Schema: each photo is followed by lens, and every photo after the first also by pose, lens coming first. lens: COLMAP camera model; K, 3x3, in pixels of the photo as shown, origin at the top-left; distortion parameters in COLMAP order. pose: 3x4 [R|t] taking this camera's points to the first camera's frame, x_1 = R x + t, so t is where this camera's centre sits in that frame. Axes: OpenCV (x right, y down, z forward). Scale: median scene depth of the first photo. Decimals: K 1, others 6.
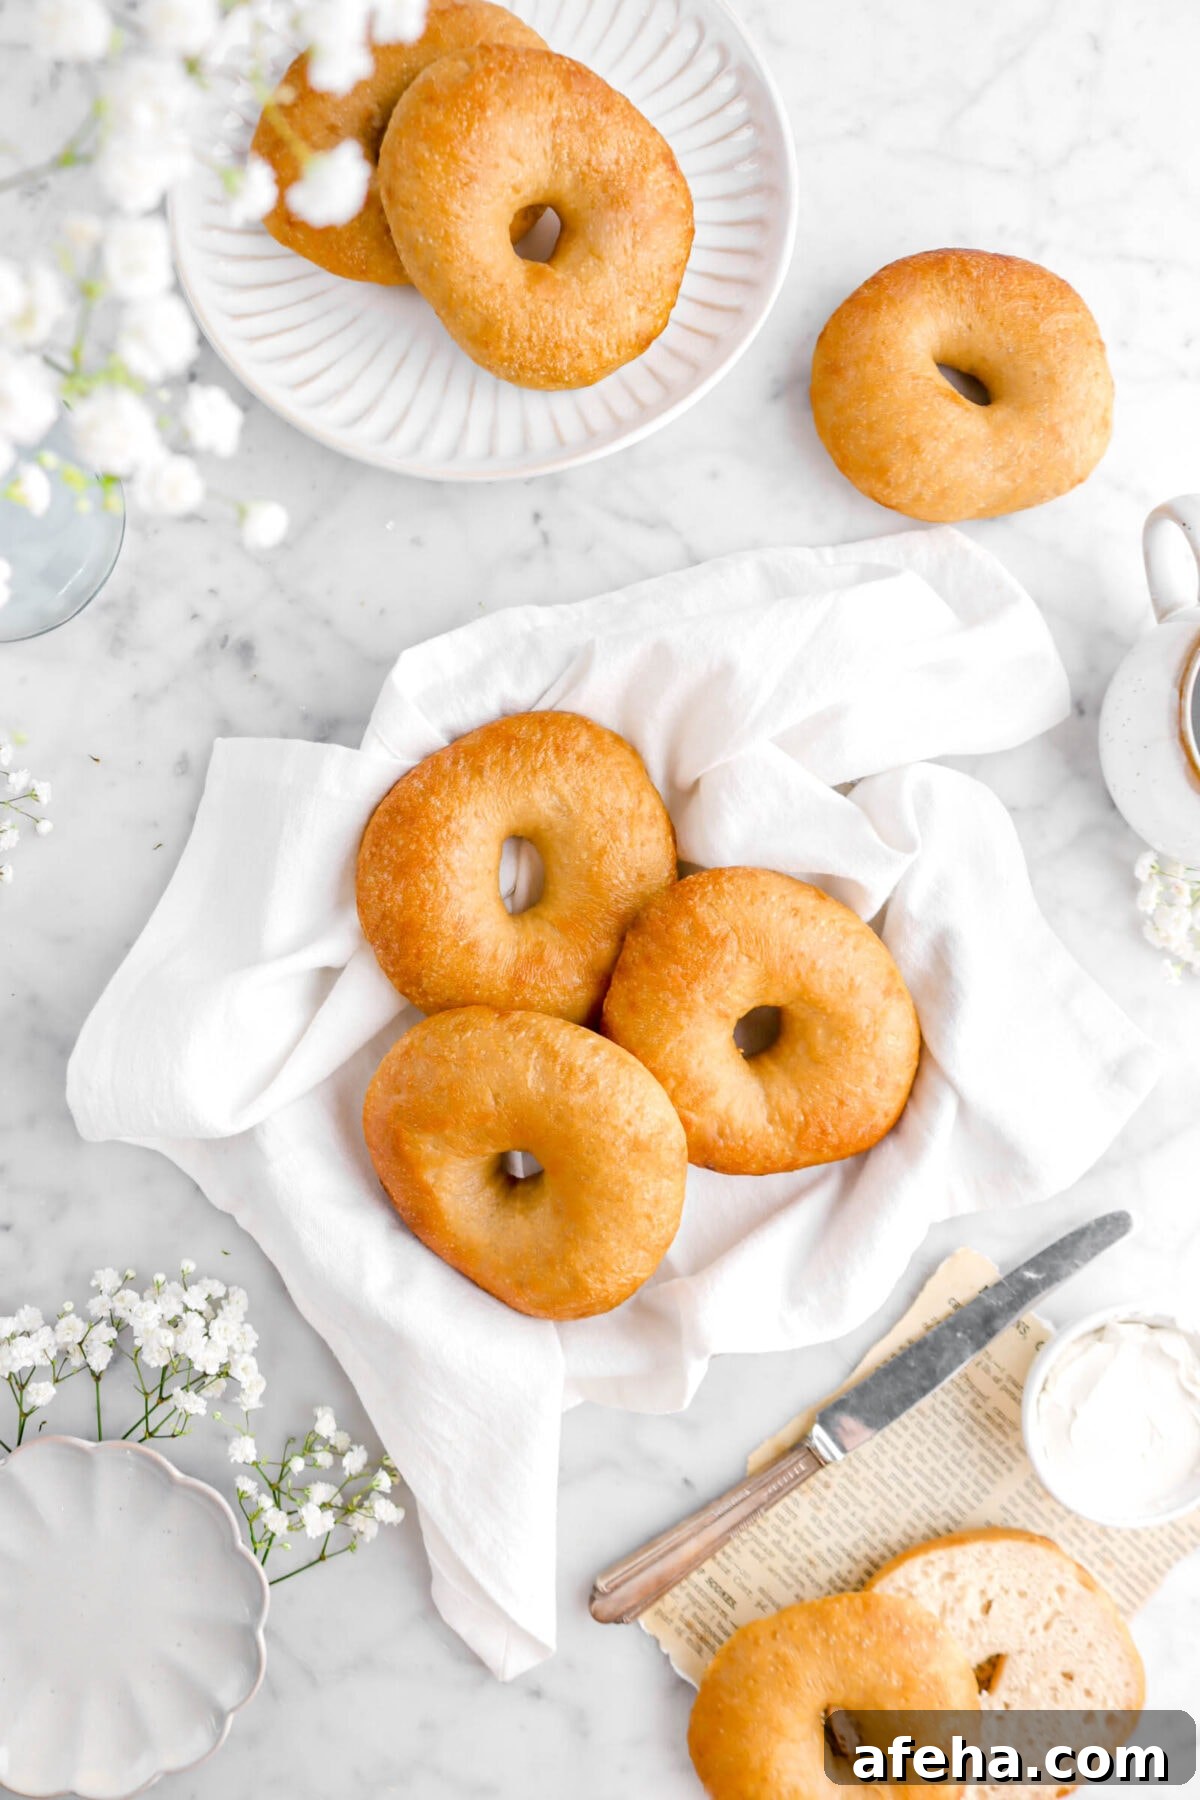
lens RADIAL K [[1428.6, 0, 606.1], [0, 1428.6, 943.5], [0, 0, 1]] dist [-0.092361, 0.064903]
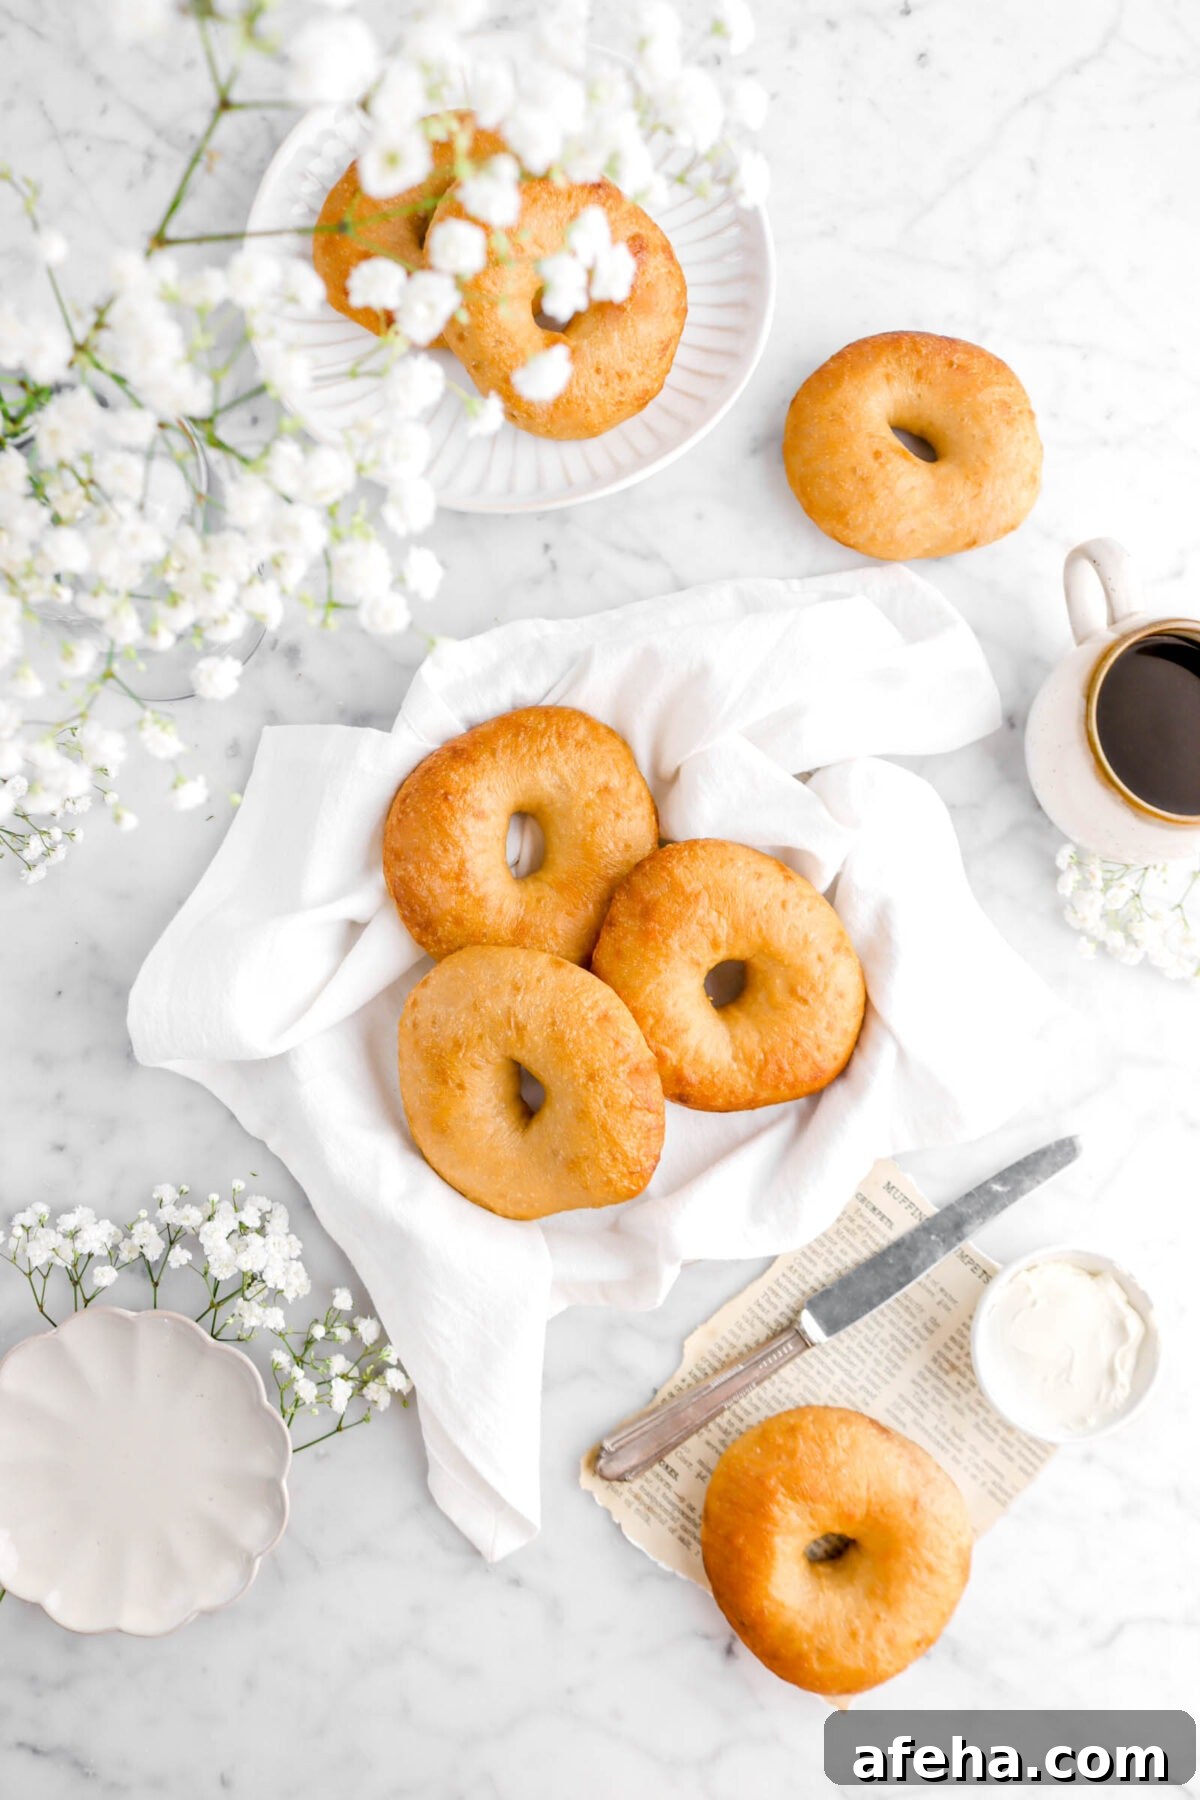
lens RADIAL K [[1428.6, 0, 606.1], [0, 1428.6, 943.5], [0, 0, 1]] dist [-0.092361, 0.064903]
pose [[0.999644, 0.026025, 0.005806, 0.001813], [-0.025657, 0.998083, -0.056323, 0.095168], [-0.007261, 0.056154, 0.998396, -0.156620]]
